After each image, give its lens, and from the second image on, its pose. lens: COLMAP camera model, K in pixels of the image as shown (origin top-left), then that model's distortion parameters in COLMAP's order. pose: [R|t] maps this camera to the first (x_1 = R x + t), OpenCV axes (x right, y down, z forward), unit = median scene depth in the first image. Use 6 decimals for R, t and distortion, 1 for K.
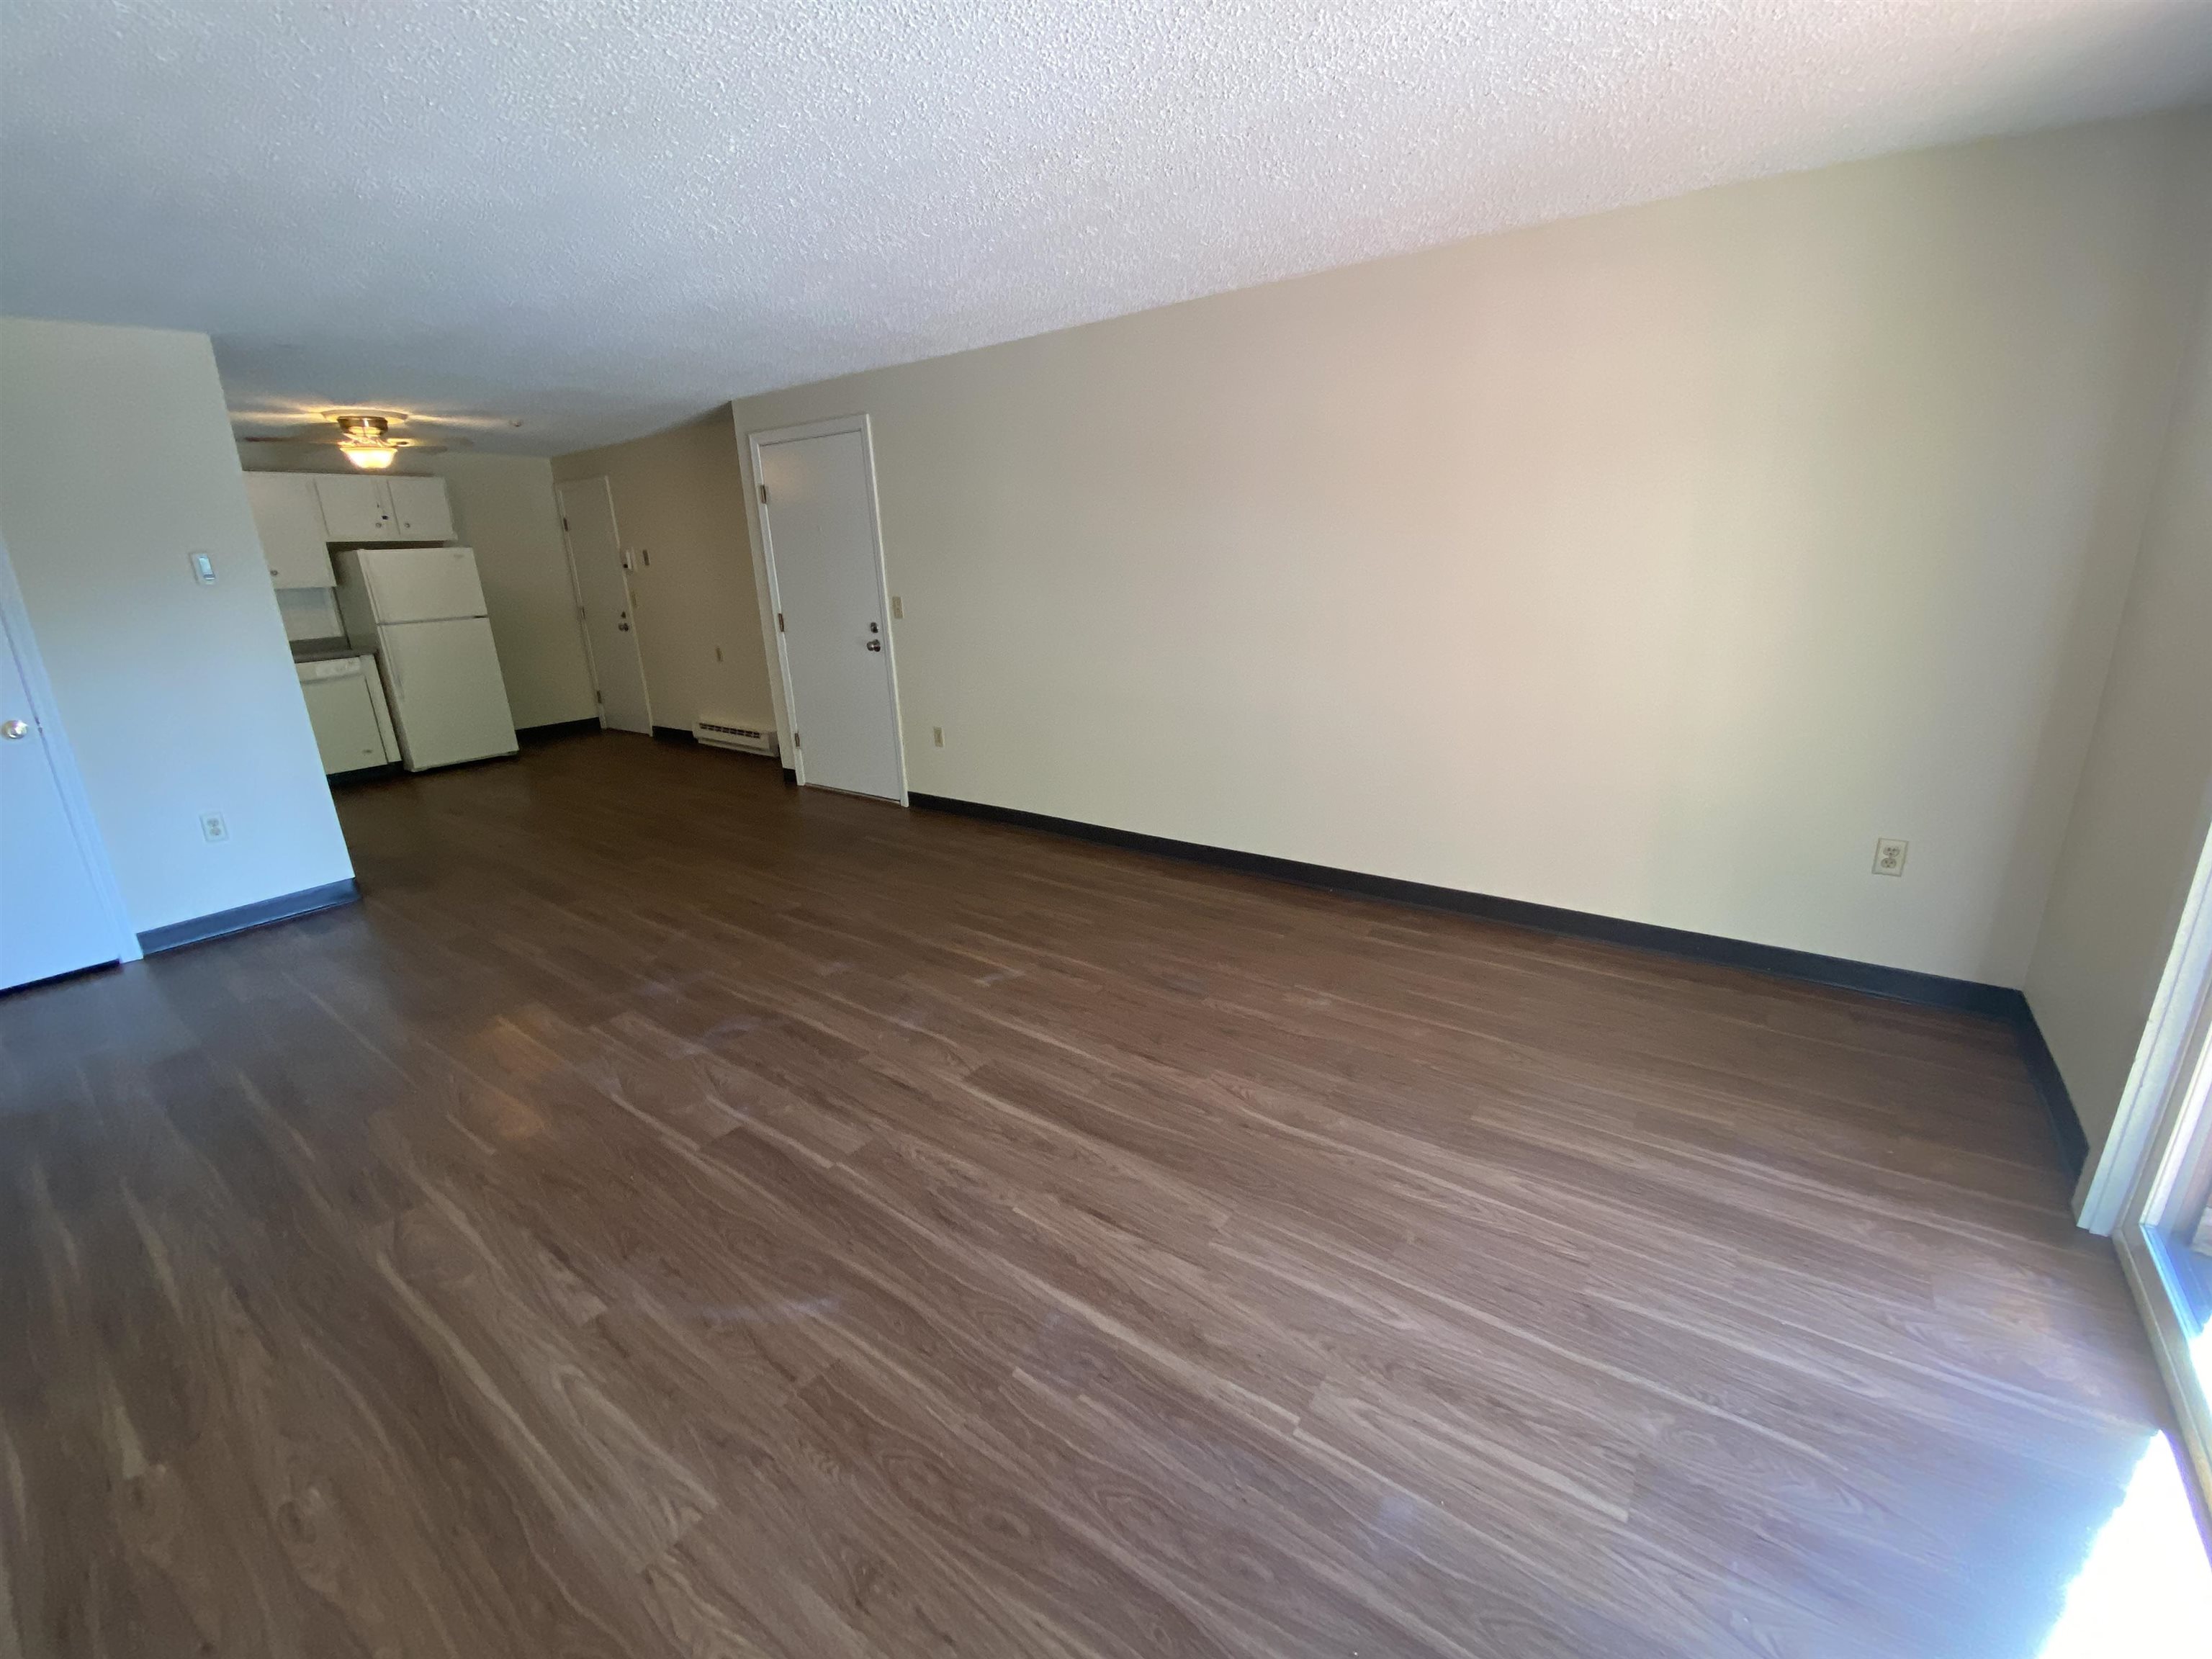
lens RADIAL K [[891.6, 0, 1102.0], [0, 891.6, 824.1], [0, 0, 1]] dist [0.006898, -0.014175]
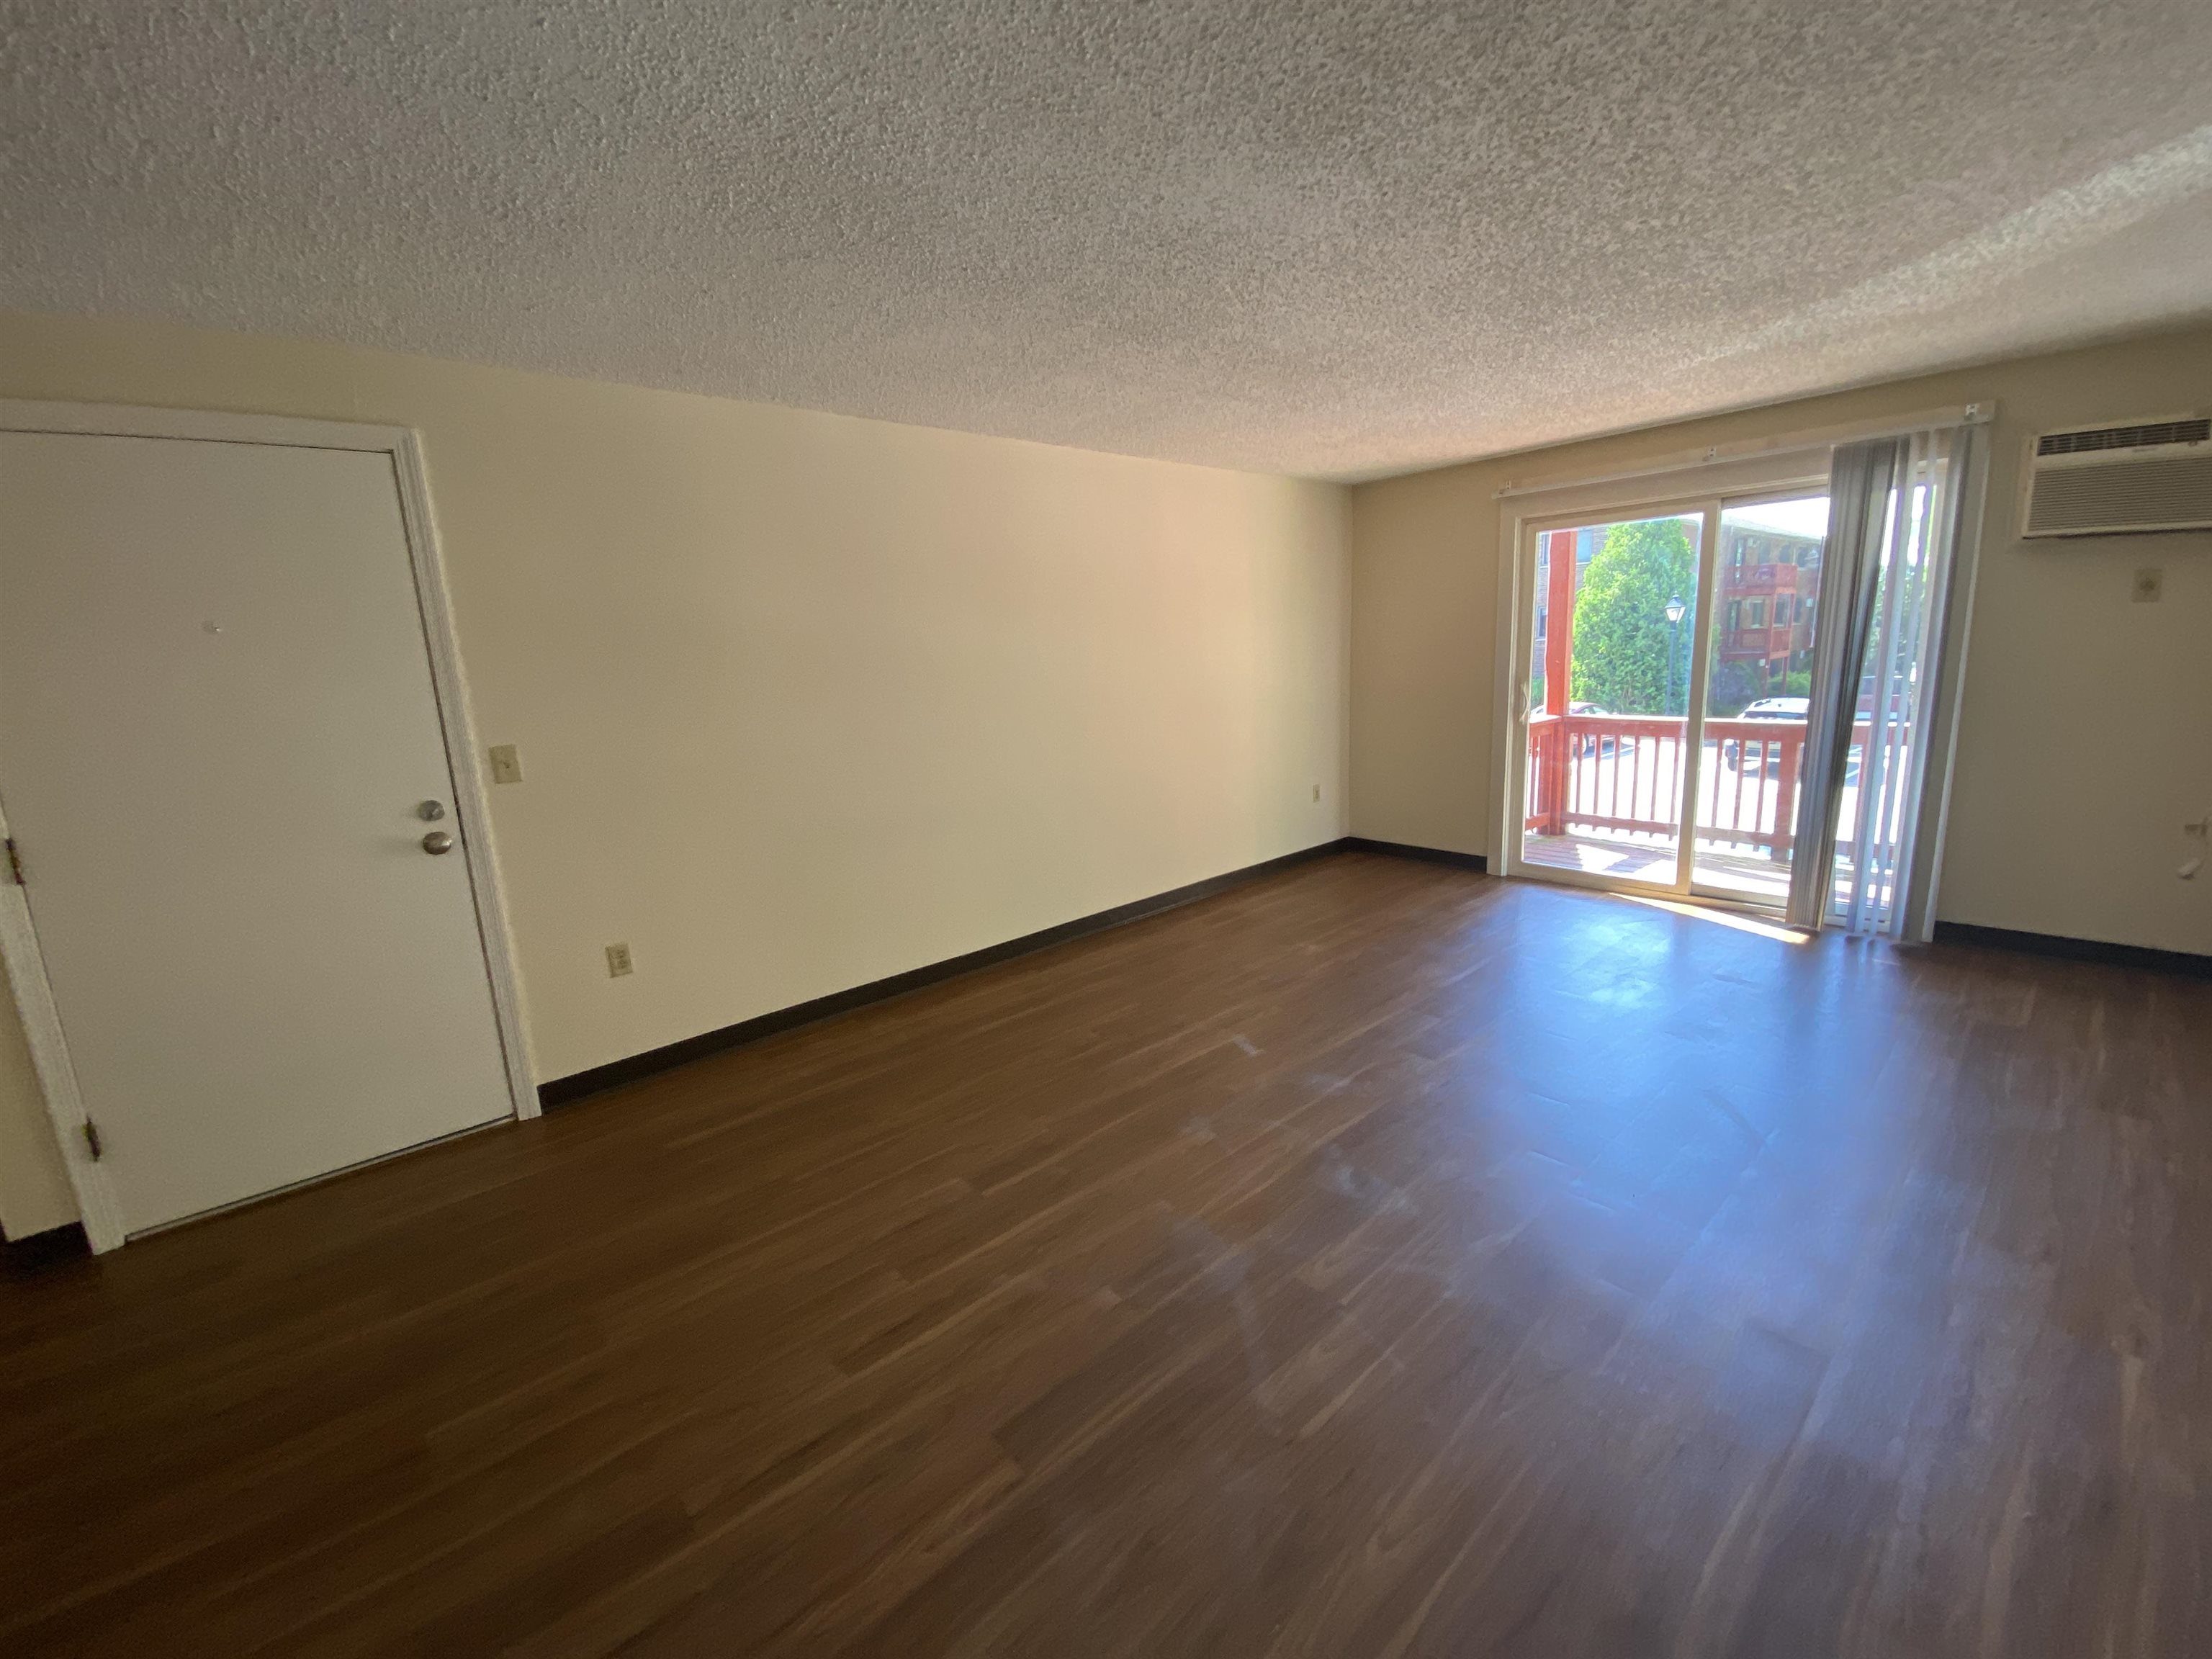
lens RADIAL K [[891.6, 0, 1102.3], [0, 891.6, 820.8], [0, 0, 1]] dist [0.006898, -0.014175]
pose [[0.209011, -0.162012, 0.964399, -1.268719], [0.320225, 0.943148, 0.089041, -0.251238], [-0.923997, 0.290214, 0.249009, 0.938841]]
